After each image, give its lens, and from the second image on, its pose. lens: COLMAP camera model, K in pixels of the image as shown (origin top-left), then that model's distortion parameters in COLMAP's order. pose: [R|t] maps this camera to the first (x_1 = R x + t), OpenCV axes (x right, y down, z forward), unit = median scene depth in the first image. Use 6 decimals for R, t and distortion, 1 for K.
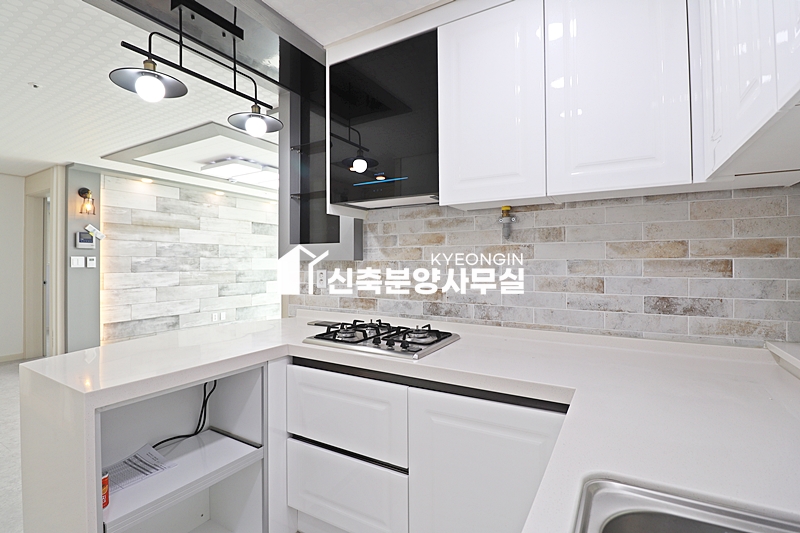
lens RADIAL K [[369.9, 0, 402.0], [0, 369.9, 260.1], [0, 0, 1]] dist [-0.009308, -0.003791]
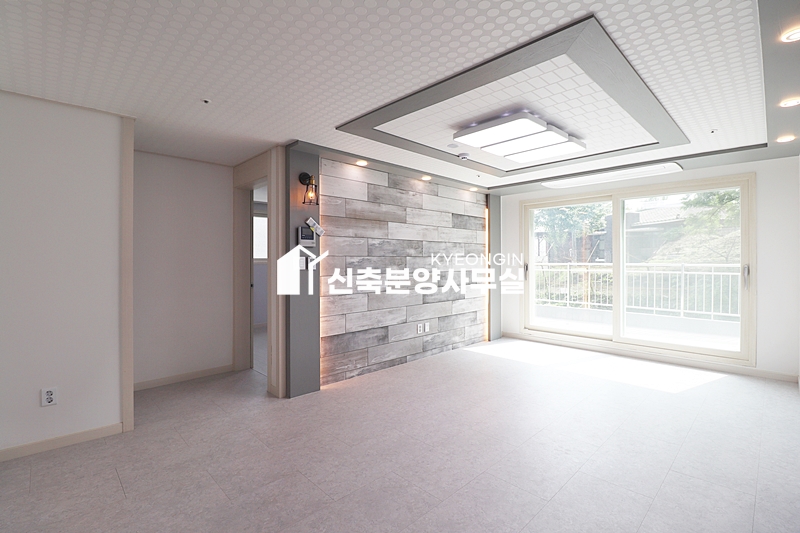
lens RADIAL K [[369.9, 0, 406.5], [0, 369.9, 260.8], [0, 0, 1]] dist [-0.009308, -0.003791]
pose [[0.965083, -0.000001, -0.261943, -0.352479], [0.002297, 0.999962, 0.008460, -0.005315], [0.261932, -0.008766, 0.965046, 0.211890]]
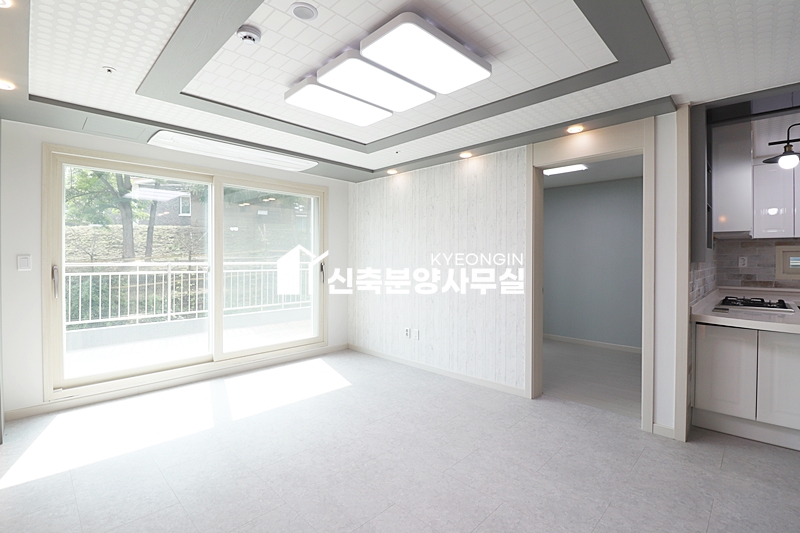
lens RADIAL K [[369.9, 0, 397.2], [0, 369.9, 263.1], [0, 0, 1]] dist [-0.009308, -0.003791]
pose [[0.264962, -0.015950, 0.964127, -0.721699], [-0.001807, 0.999853, 0.017037, -0.002064], [-0.964257, -0.006256, 0.264894, 0.727379]]
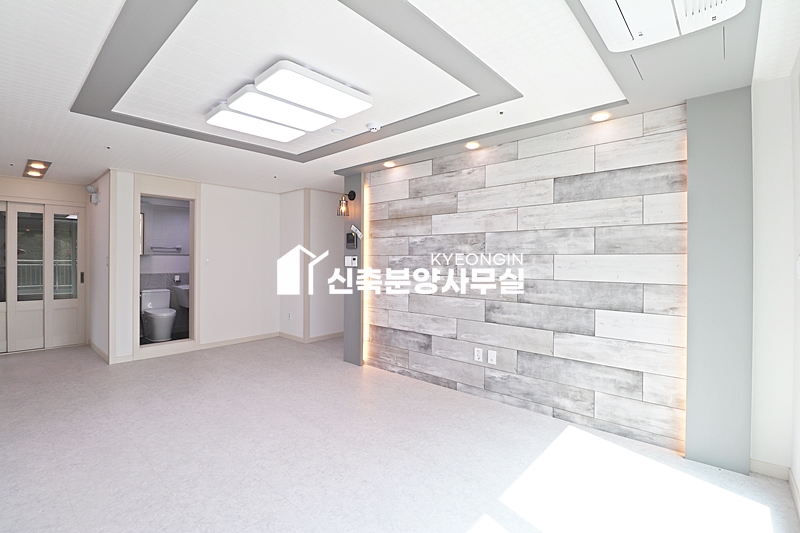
lens RADIAL K [[369.9, 0, 400.5], [0, 369.9, 260.0], [0, 0, 1]] dist [-0.009308, -0.003791]
pose [[-0.206904, -0.000664, -0.978361, 0.117963], [0.000213, 1.000000, -0.000723, 0.001899], [0.978361, -0.000358, -0.206904, 1.108597]]
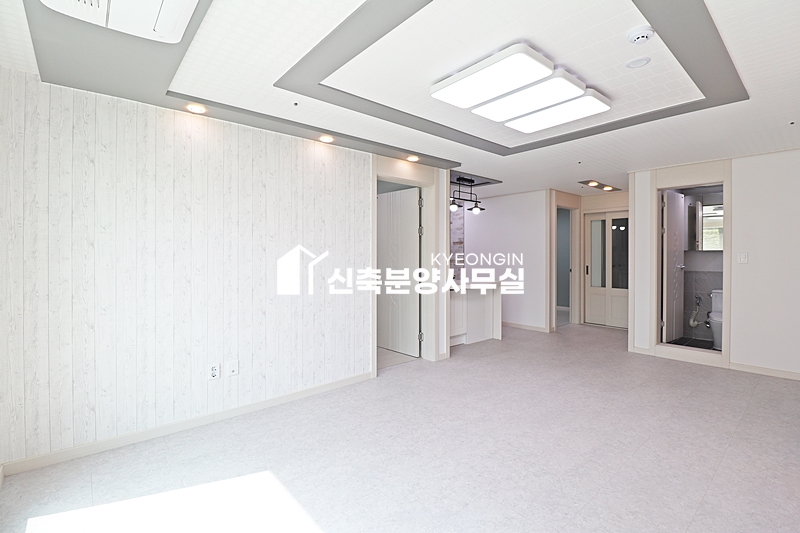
lens RADIAL K [[369.9, 0, 400.5], [0, 369.9, 261.3], [0, 0, 1]] dist [-0.009308, -0.003791]
pose [[-0.943453, -0.010055, 0.331354, -0.332947], [-0.004412, 0.999832, 0.017778, 0.000242], [-0.331477, 0.015311, -0.943339, 1.347728]]
